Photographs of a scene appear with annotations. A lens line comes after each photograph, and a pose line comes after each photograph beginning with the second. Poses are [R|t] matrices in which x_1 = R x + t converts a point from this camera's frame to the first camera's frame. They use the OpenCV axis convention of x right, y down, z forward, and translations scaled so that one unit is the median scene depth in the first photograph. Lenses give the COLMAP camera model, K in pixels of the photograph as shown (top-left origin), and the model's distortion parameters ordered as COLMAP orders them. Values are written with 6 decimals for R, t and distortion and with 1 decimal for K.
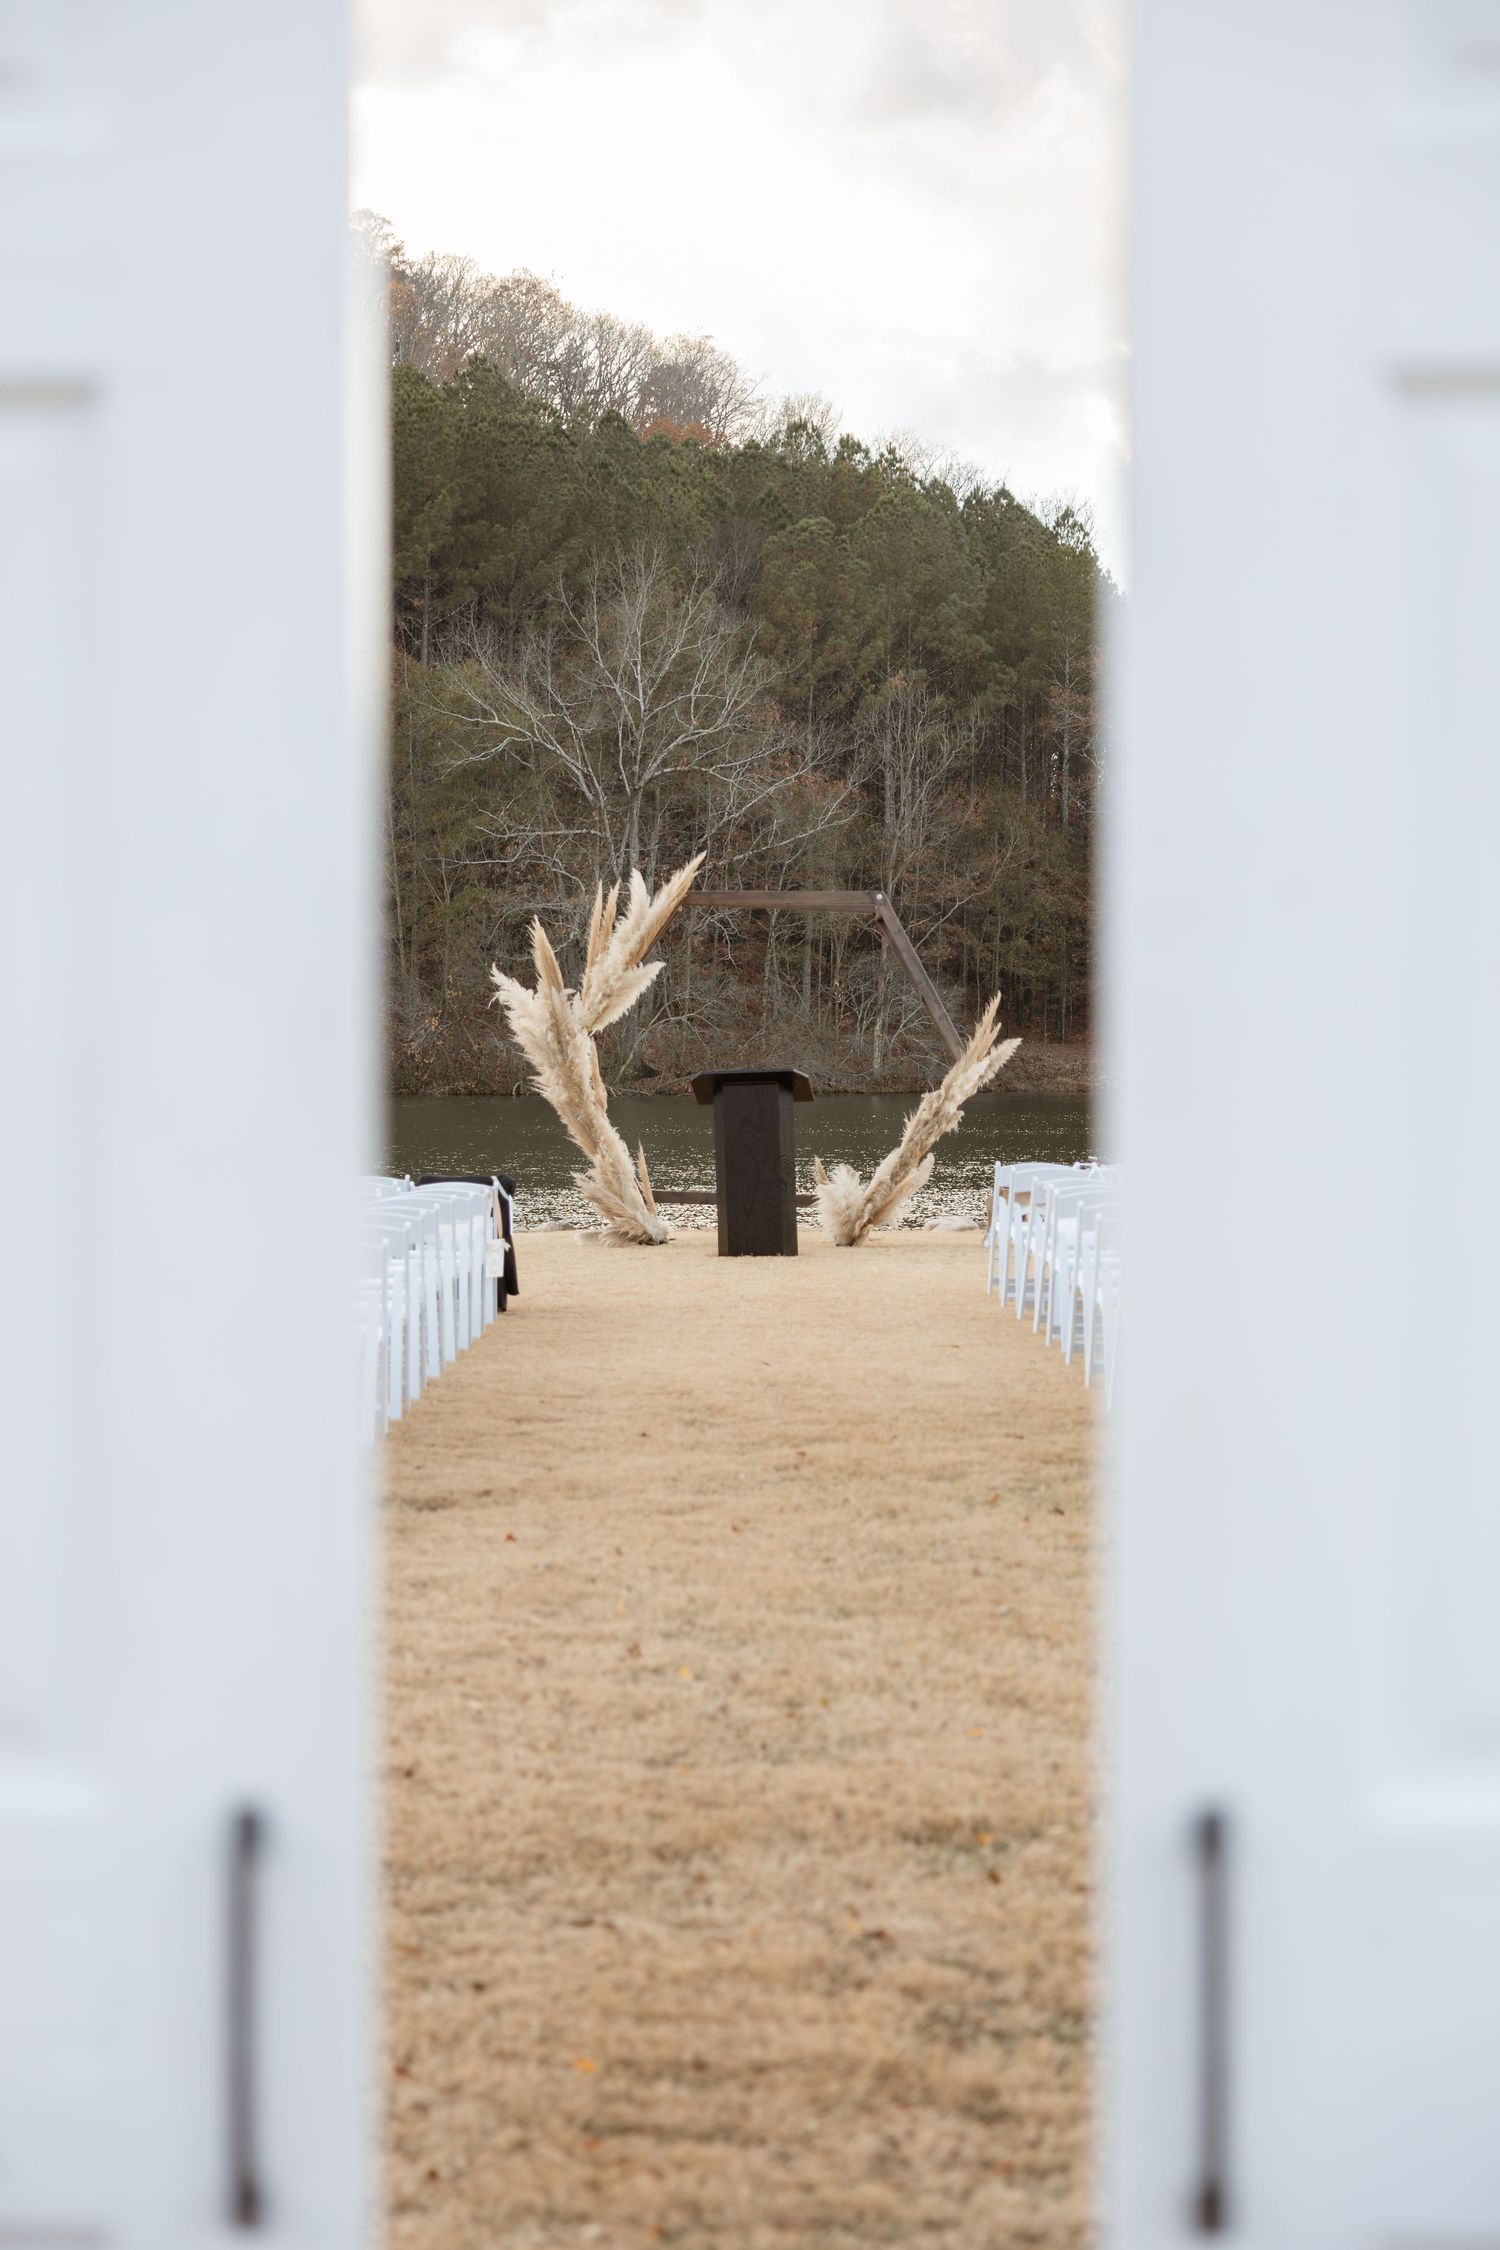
lens RADIAL K [[4592.9, 0, 750.0], [0, 4592.9, 1125.0], [0, 0, 1]] dist [0.039537, -0.090192]
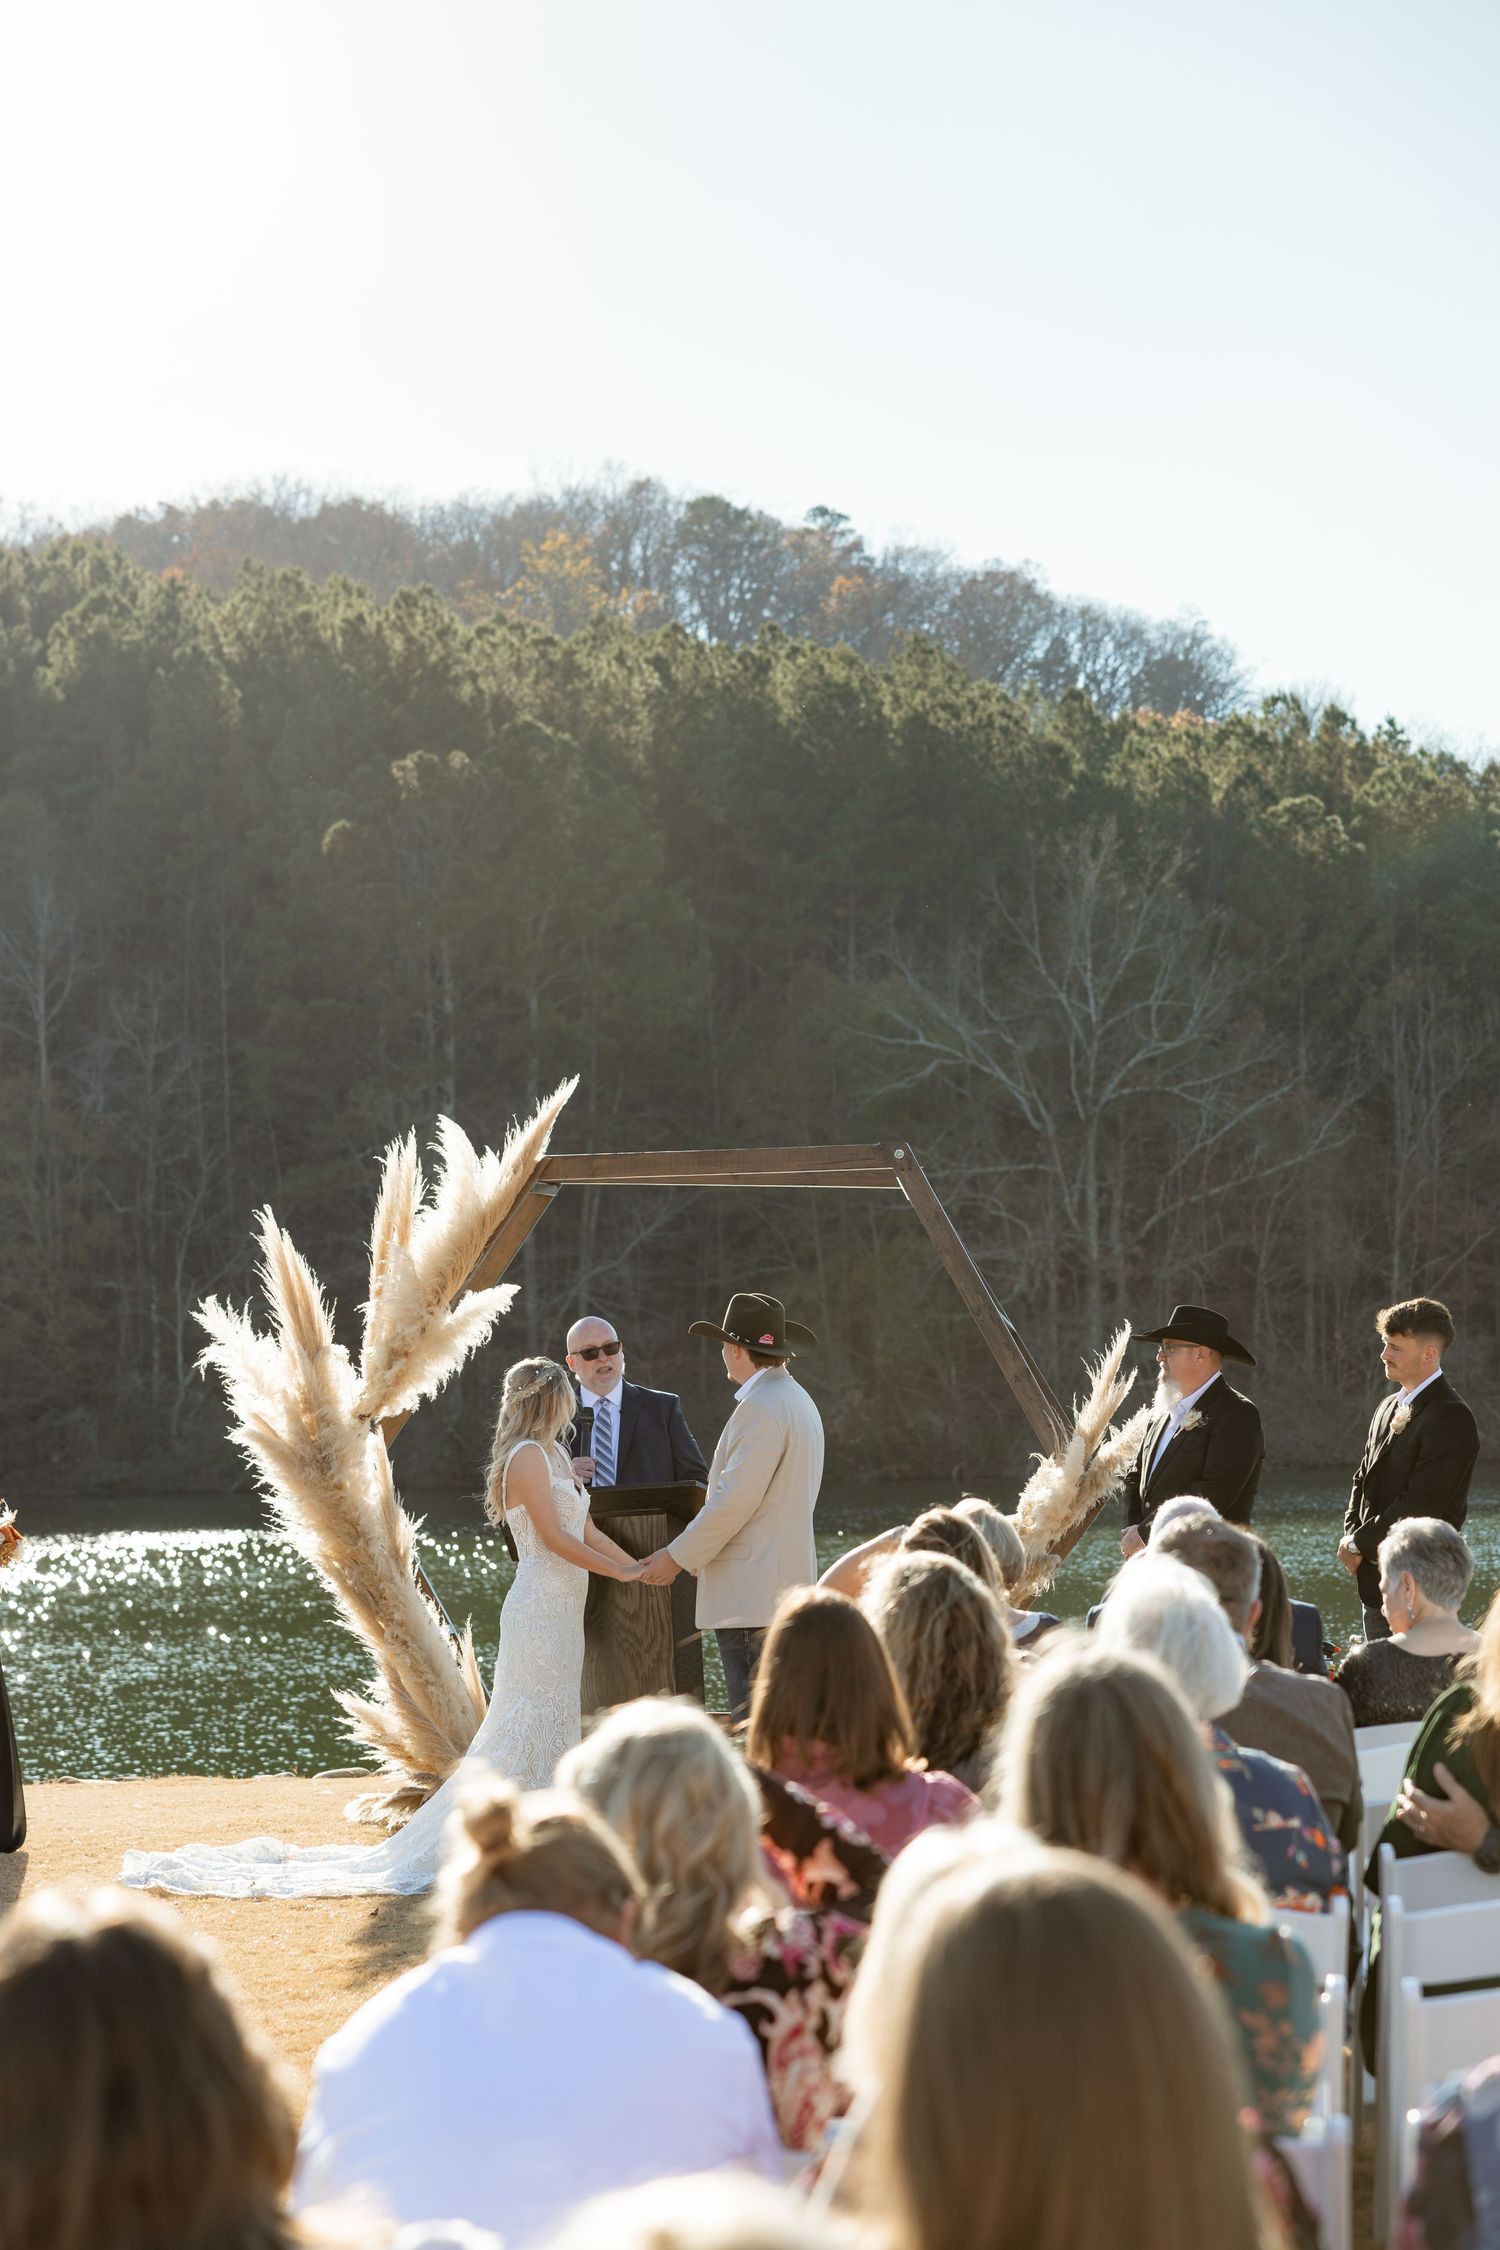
lens RADIAL K [[4592.9, 0, 750.0], [0, 4592.9, 1125.0], [0, 0, 1]] dist [0.039537, -0.090192]
pose [[0.990560, -0.036963, -0.132001, 0.024963], [0.026244, 0.996284, -0.082039, -0.002974], [0.134543, 0.077800, 0.987849, 0.148034]]
